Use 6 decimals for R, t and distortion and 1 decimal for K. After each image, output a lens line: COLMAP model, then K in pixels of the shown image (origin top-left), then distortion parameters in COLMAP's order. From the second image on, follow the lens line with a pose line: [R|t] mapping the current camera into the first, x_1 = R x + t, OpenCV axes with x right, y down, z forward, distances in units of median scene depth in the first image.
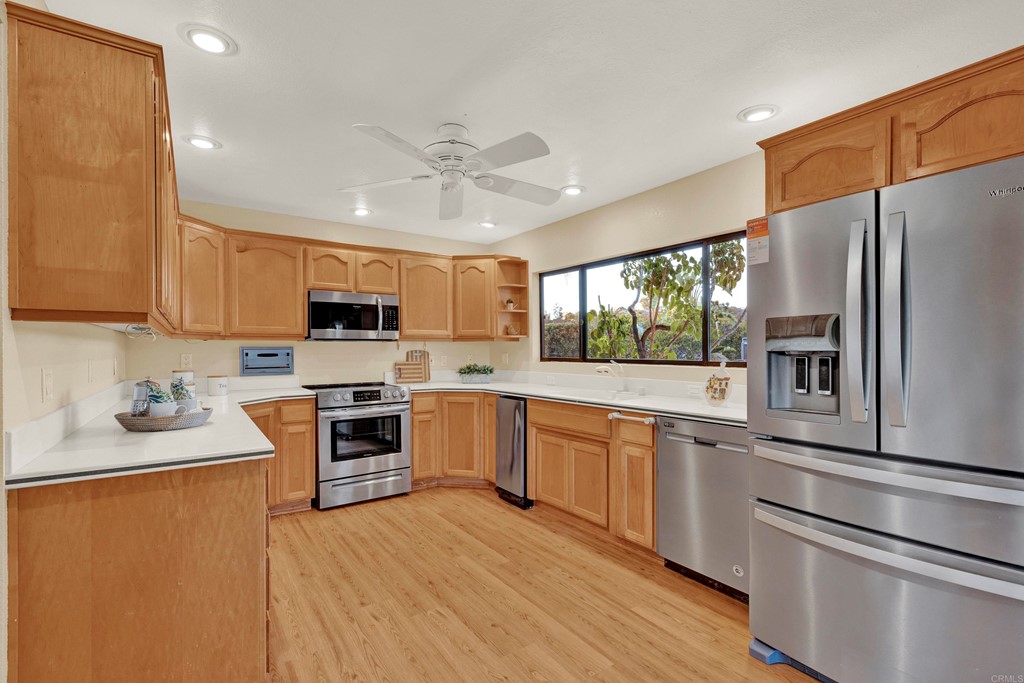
lens RADIAL K [[465.3, 0, 512.4], [0, 465.3, 356.9], [0, 0, 1]] dist [0.000609, -0.000048]
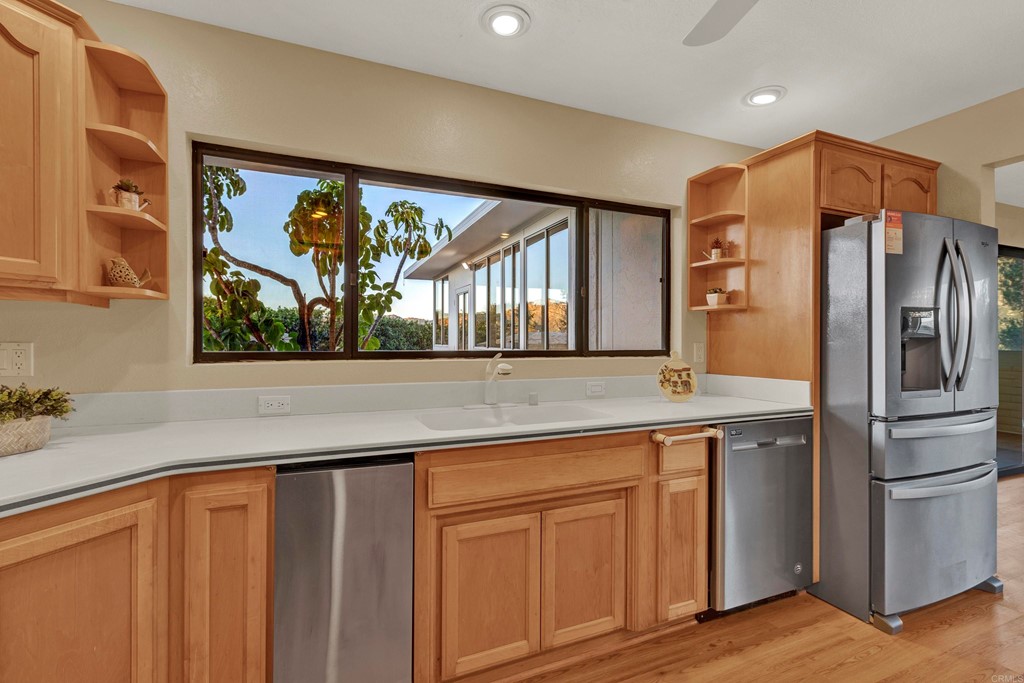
lens RADIAL K [[466.7, 0, 512.0], [0, 466.7, 341.5], [0, 0, 1]] dist [0.002703, -0.000476]
pose [[0.209942, -0.001780, 0.977712, -0.416842], [0.012010, 0.999928, -0.000758, -0.007839], [-0.977640, 0.011902, 0.209949, 0.997318]]
